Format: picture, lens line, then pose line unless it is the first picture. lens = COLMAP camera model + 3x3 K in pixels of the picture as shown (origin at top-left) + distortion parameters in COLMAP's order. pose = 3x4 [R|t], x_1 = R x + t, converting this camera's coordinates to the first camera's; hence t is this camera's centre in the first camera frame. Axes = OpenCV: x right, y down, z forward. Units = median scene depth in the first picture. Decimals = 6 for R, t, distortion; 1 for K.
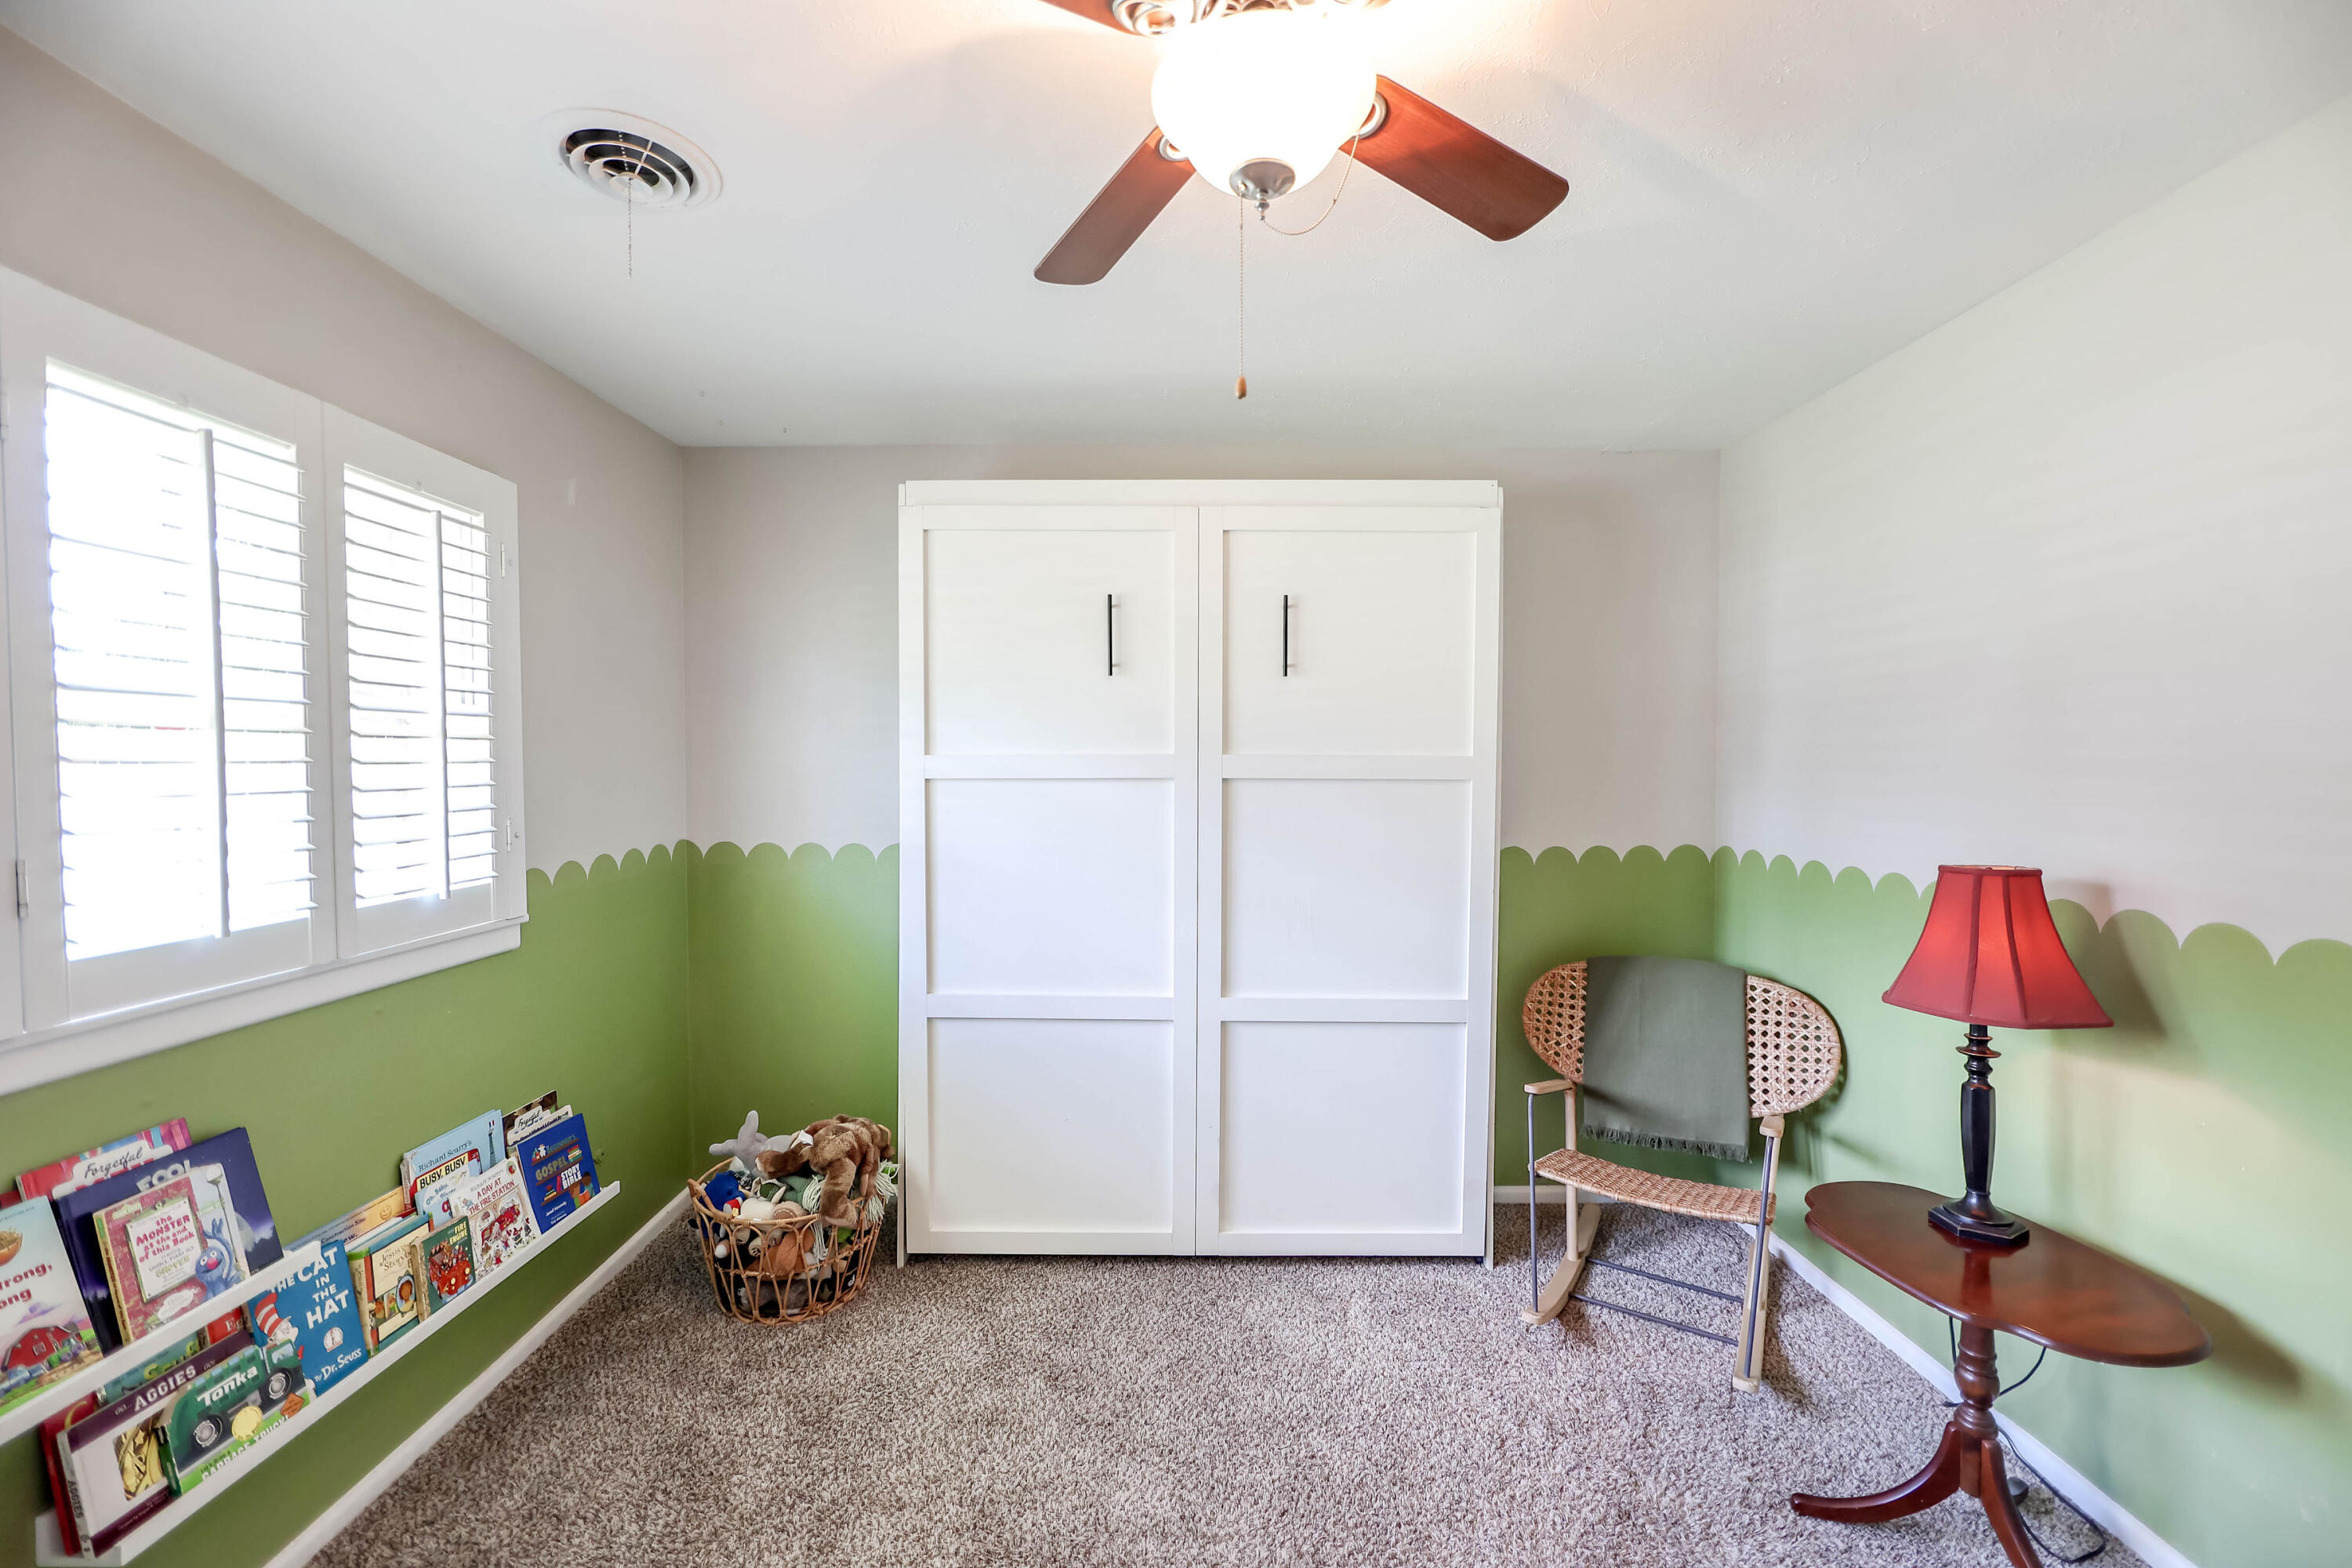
lens RADIAL K [[935.8, 0, 1168.1], [0, 935.8, 785.6], [0, 0, 1]] dist [-0.014847, 0.003574]
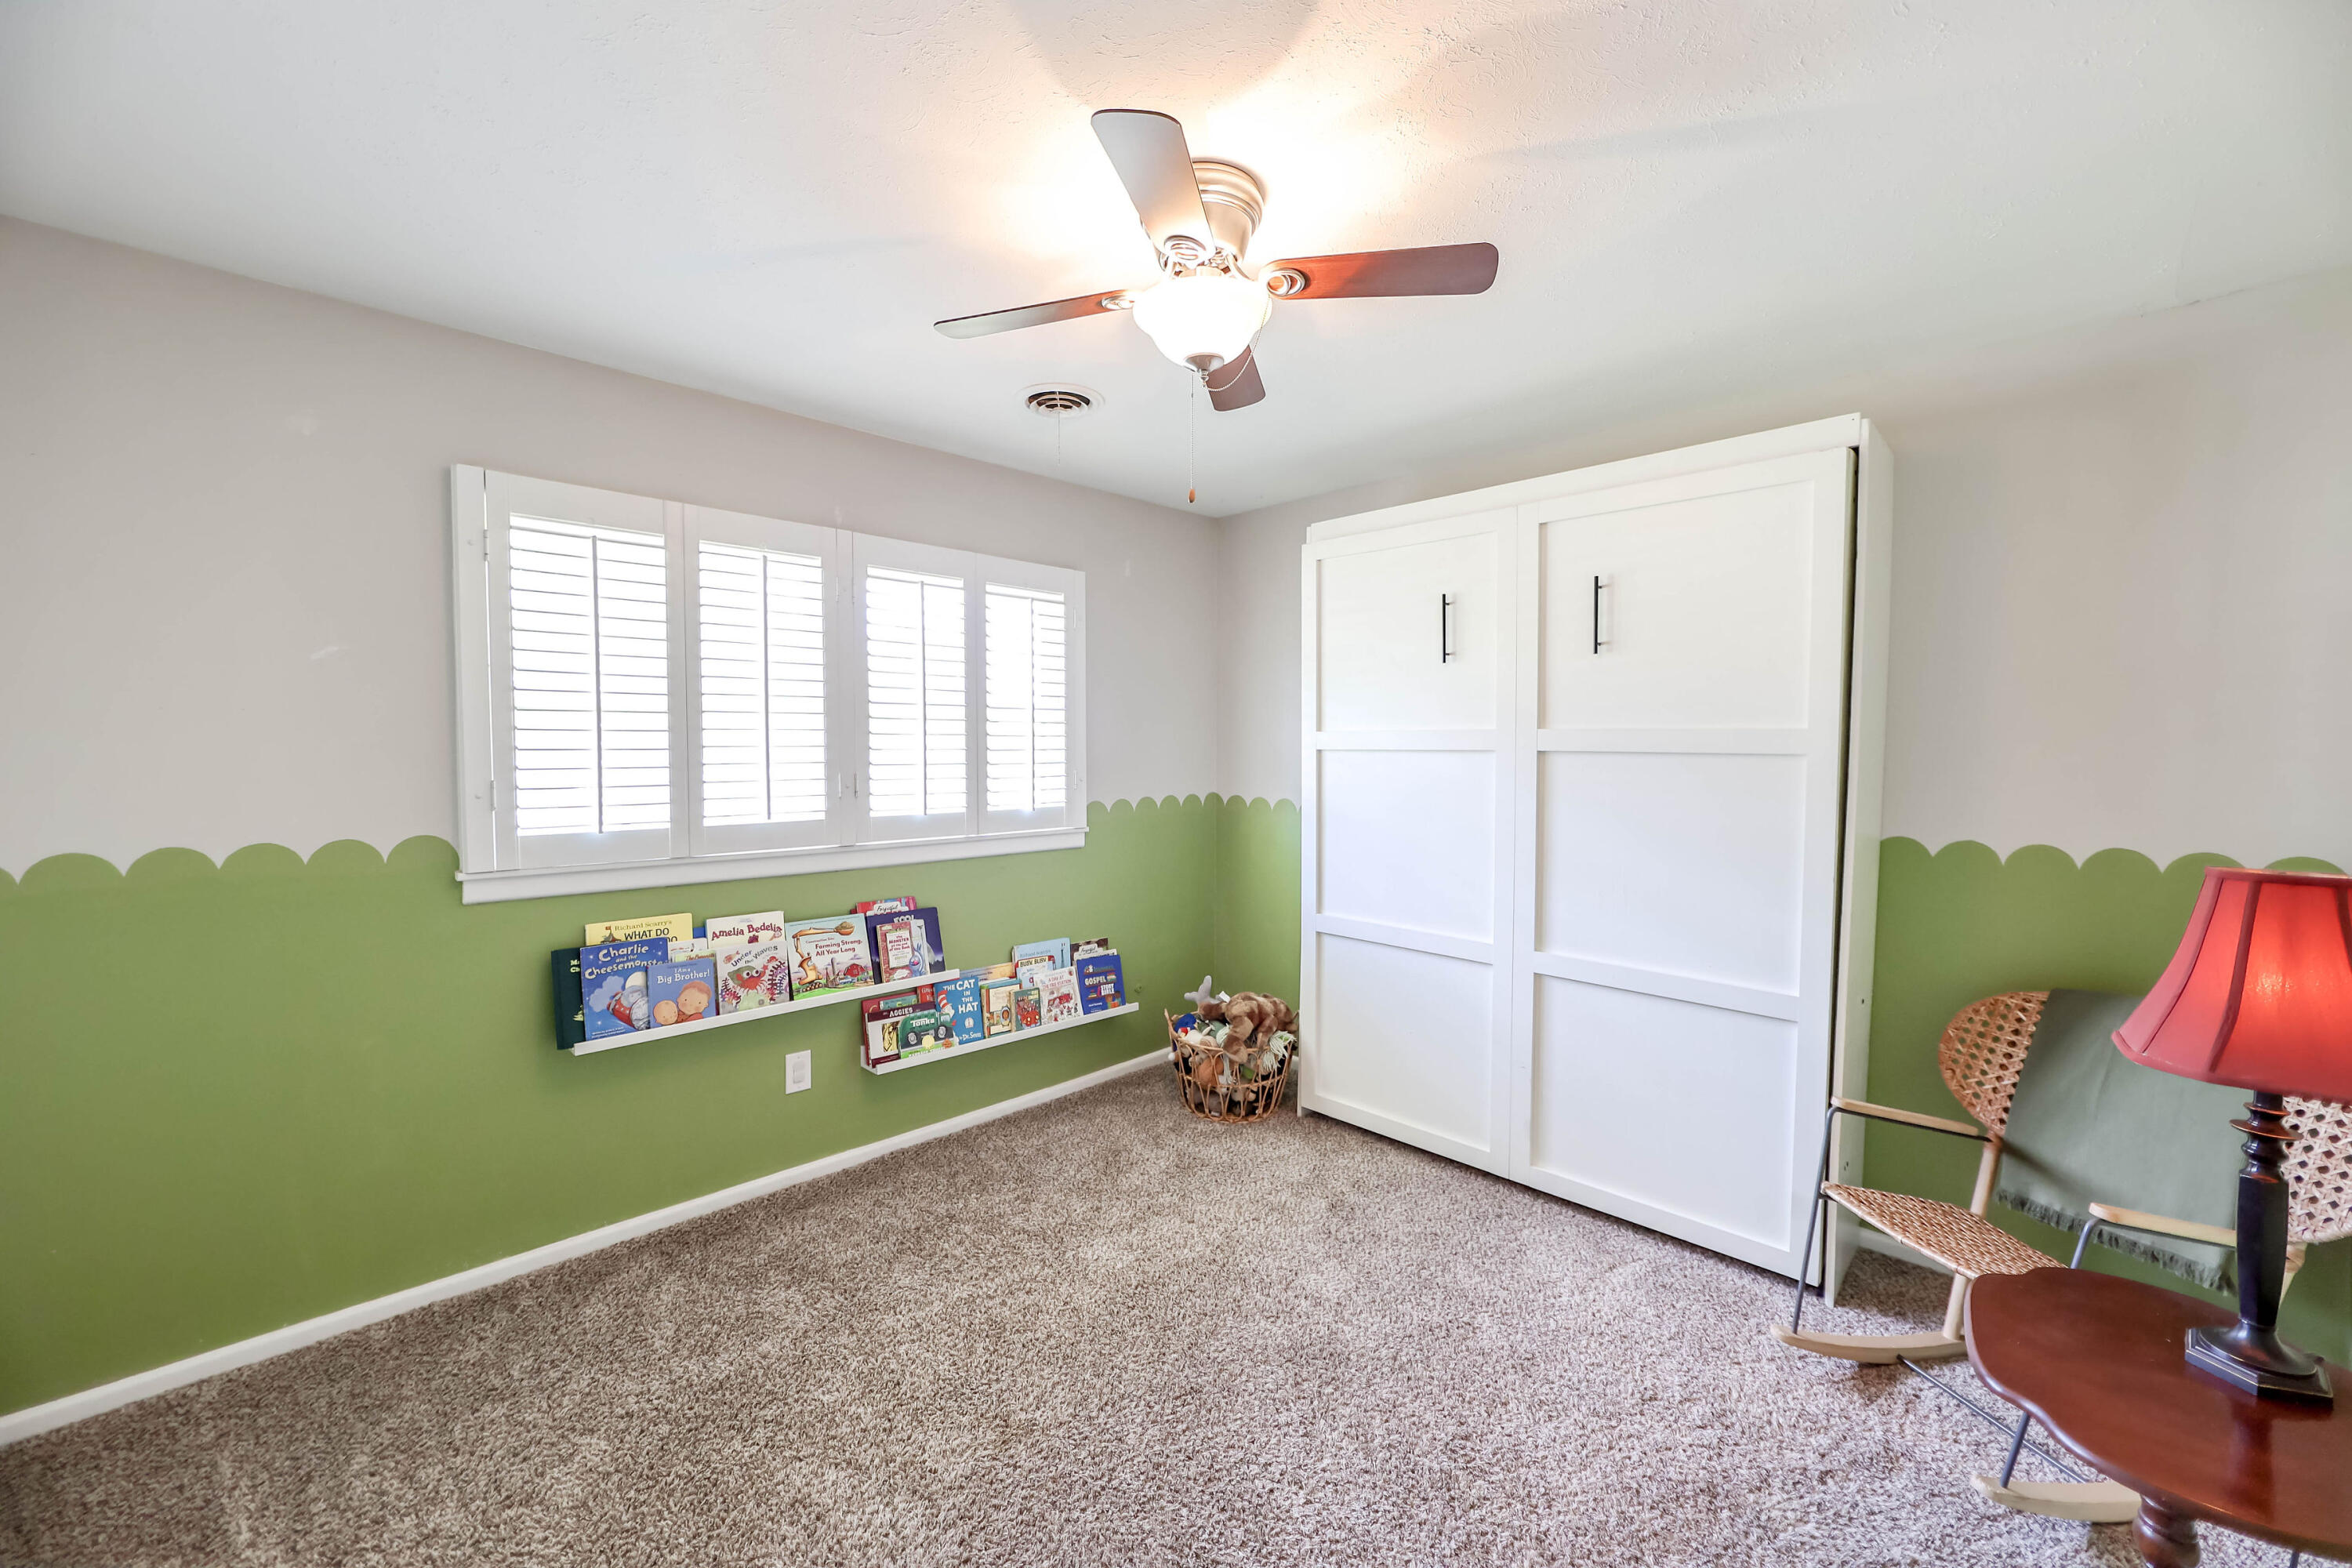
lens RADIAL K [[935.8, 0, 1168.1], [0, 935.8, 785.6], [0, 0, 1]] dist [-0.014847, 0.003574]
pose [[0.700525, 0.033664, -0.712833, 0.678262], [-0.022380, 0.999432, 0.025205, 0.018682], [0.713277, -0.001704, 0.700881, -0.092694]]
